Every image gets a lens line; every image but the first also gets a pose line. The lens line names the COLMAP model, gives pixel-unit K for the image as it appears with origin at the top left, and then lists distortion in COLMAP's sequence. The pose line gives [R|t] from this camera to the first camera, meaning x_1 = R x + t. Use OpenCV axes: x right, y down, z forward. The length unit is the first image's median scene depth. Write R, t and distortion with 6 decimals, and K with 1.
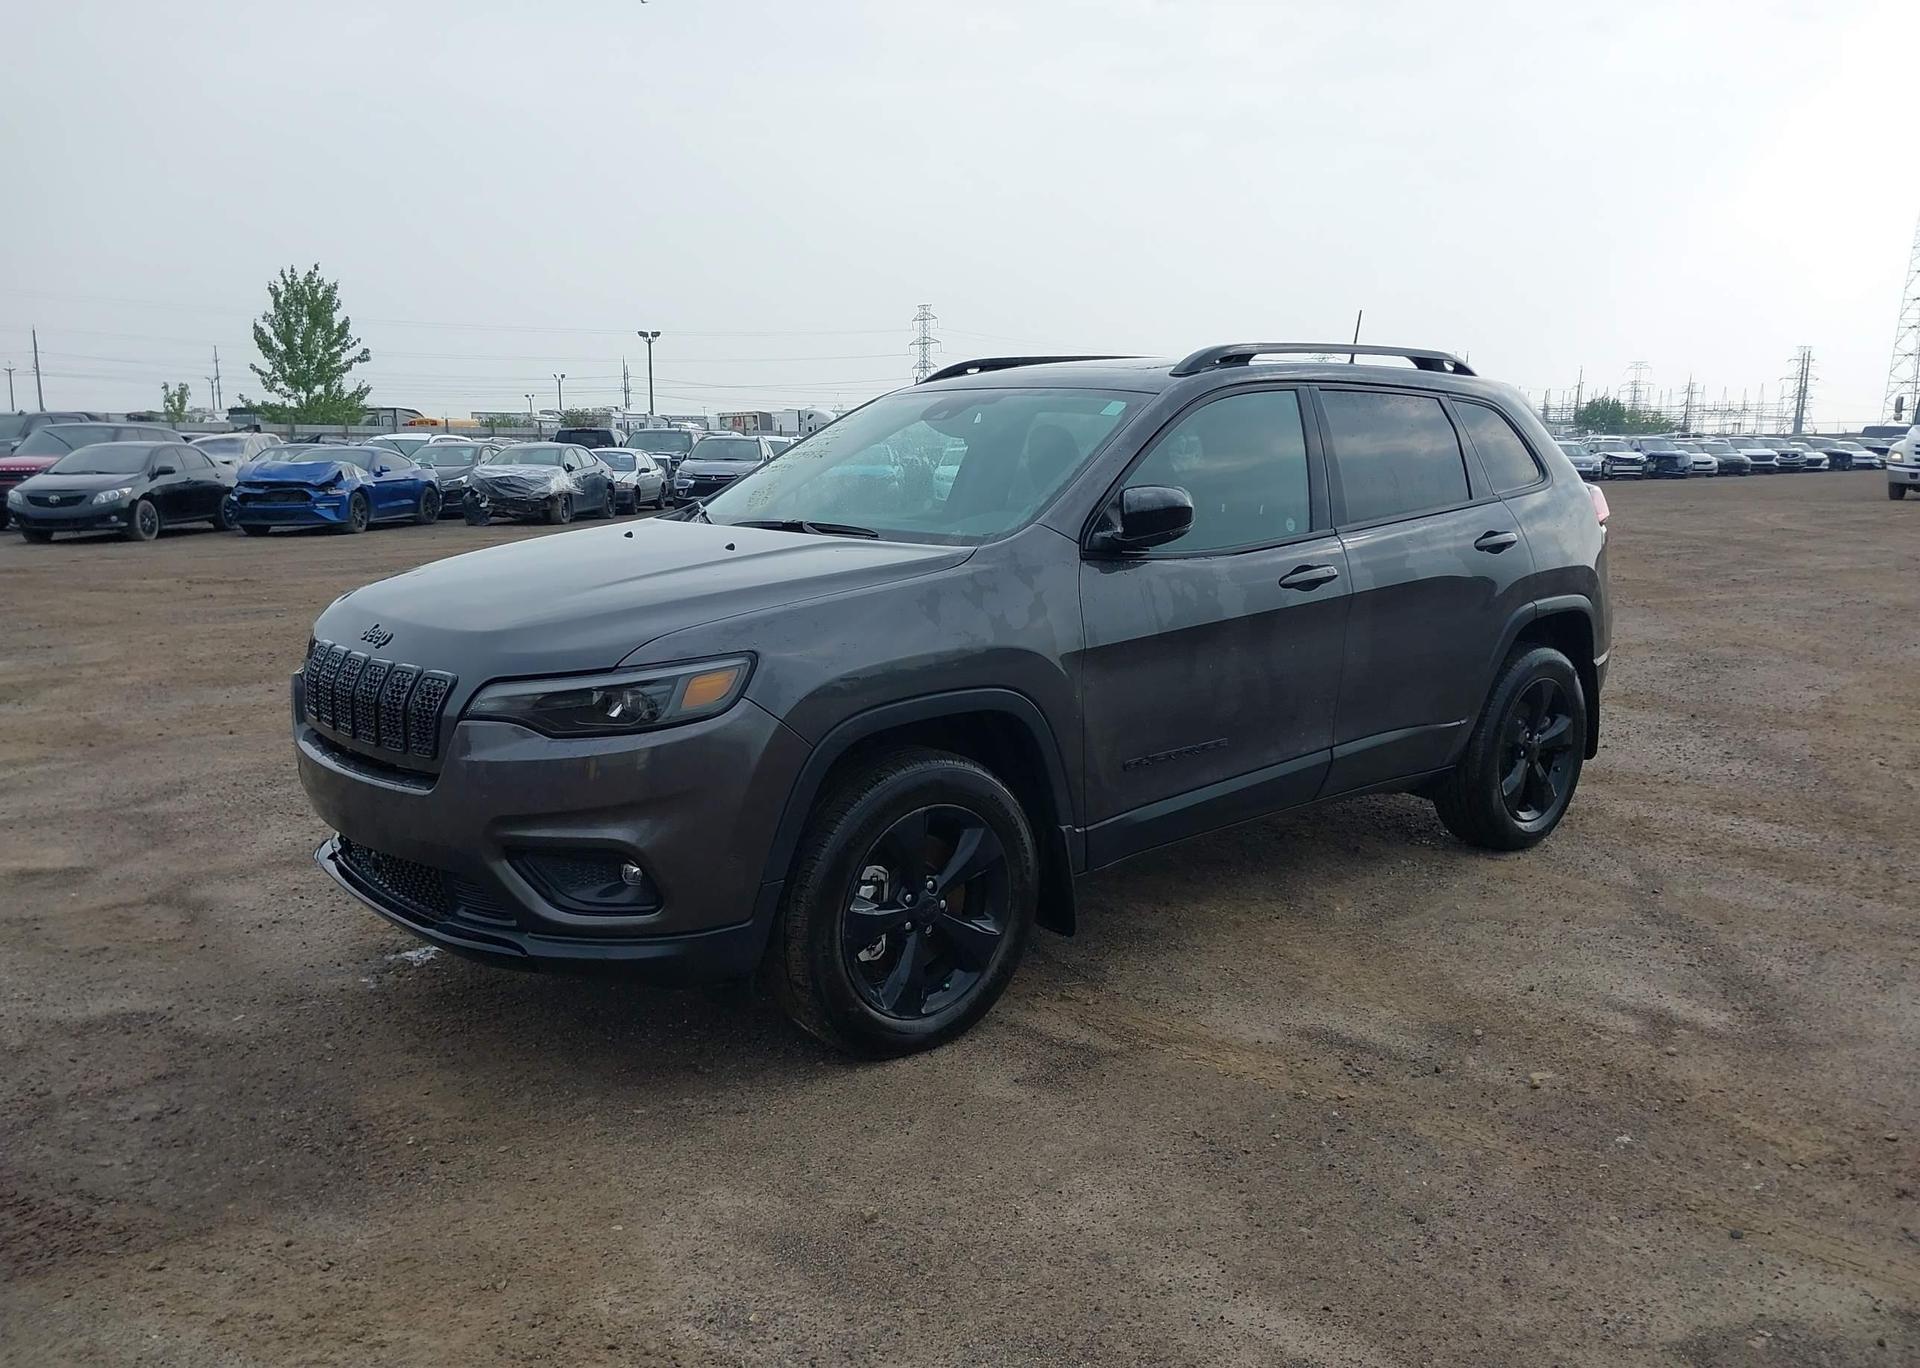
lens RADIAL K [[1500.2, 0, 956.8], [0, 1500.2, 687.8], [0, 0, 1]] dist [0.053524, -0.071927]
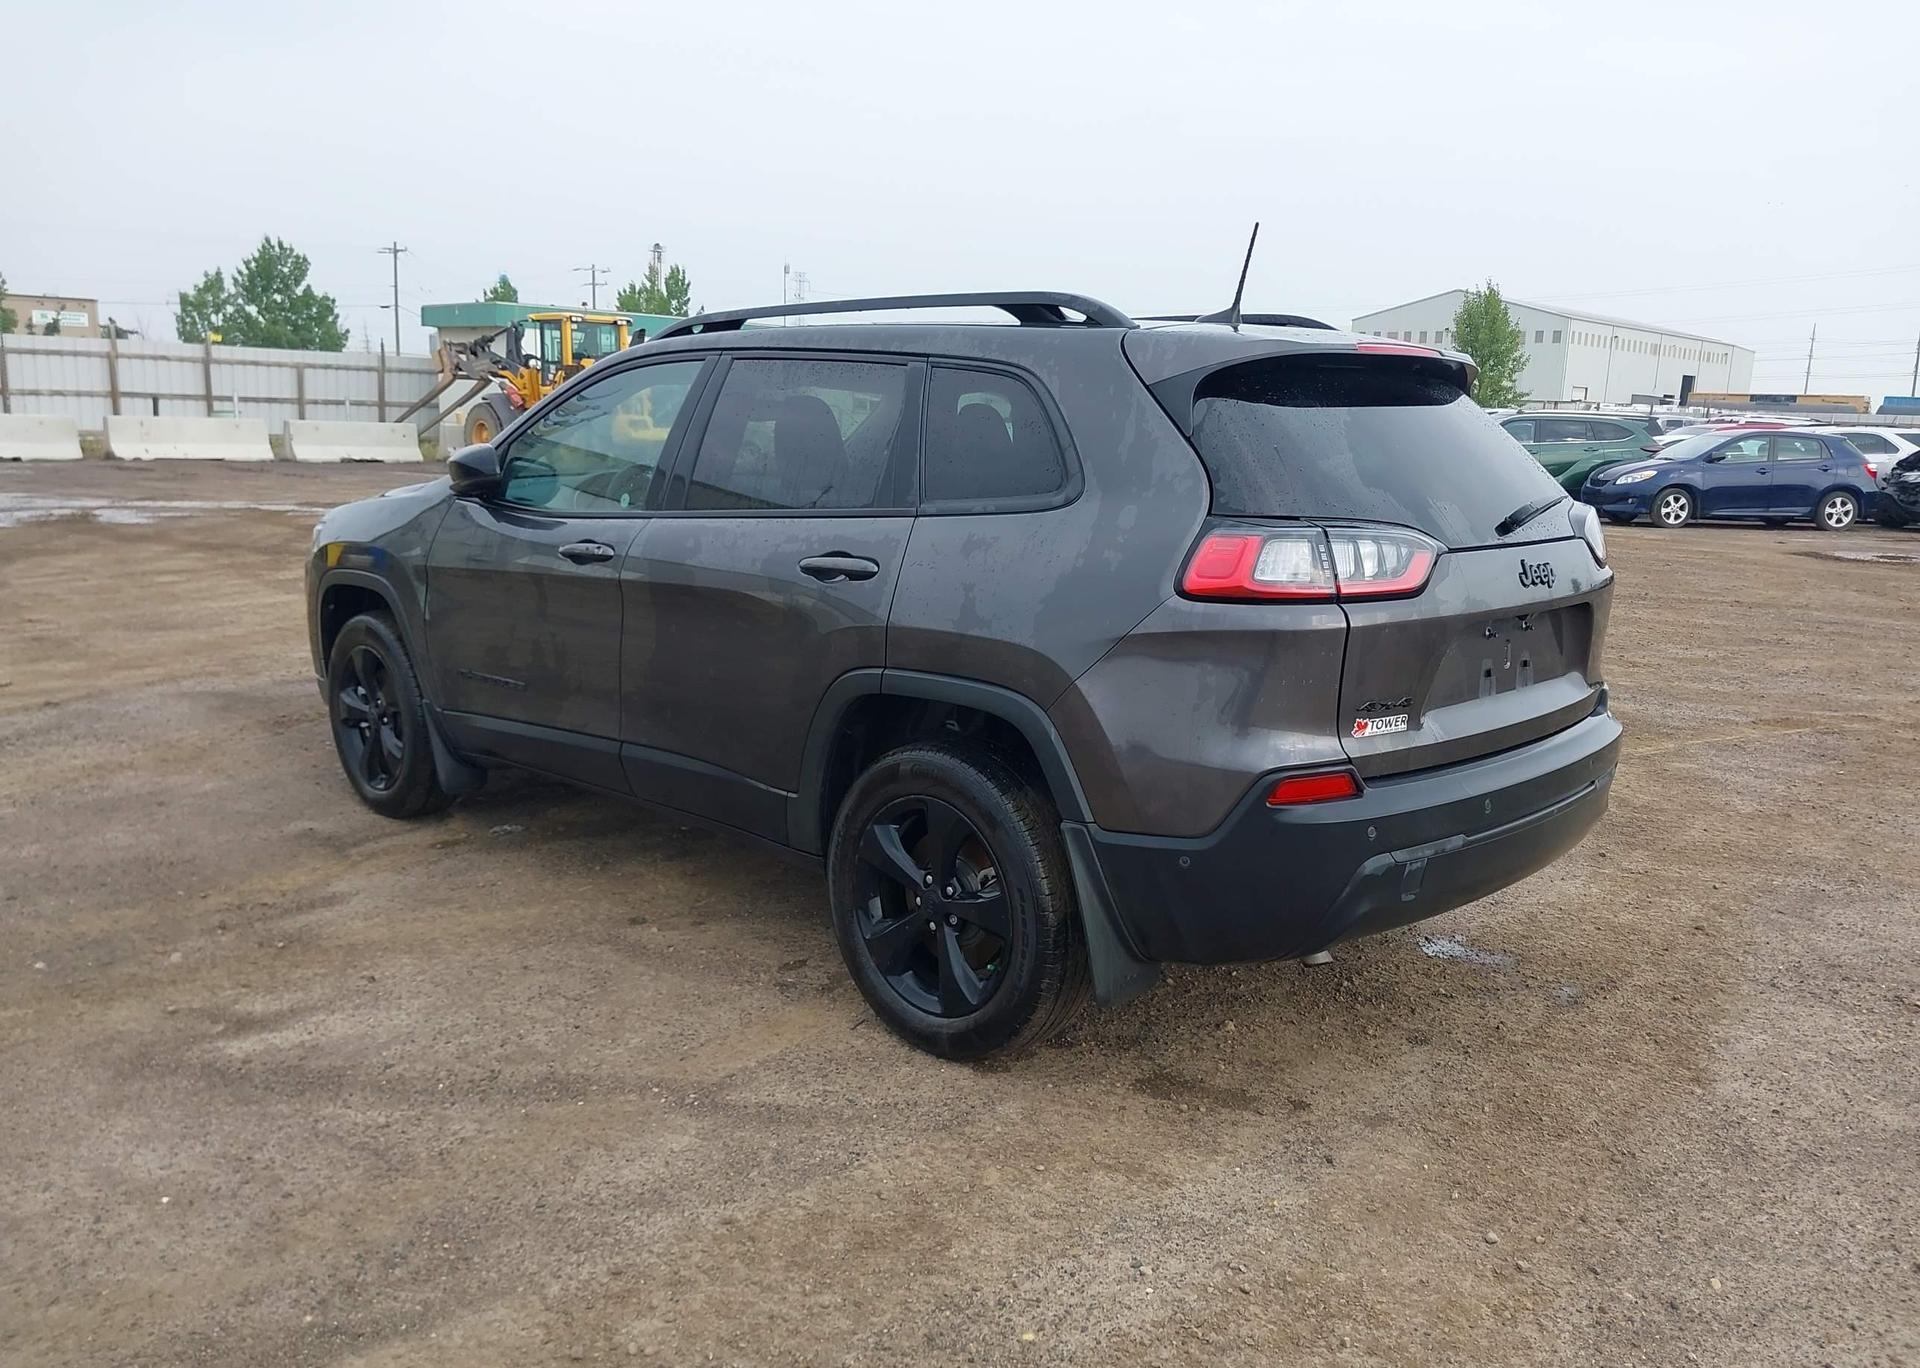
lens RADIAL K [[1500.2, 0, 967.4], [0, 1500.2, 690.6], [0, 0, 1]] dist [0.053524, -0.071927]
pose [[0.084960, 0.183376, -0.979365, 1.096998], [-0.186872, 0.968409, 0.165114, -0.173678], [0.978704, 0.168988, 0.116544, 1.020474]]
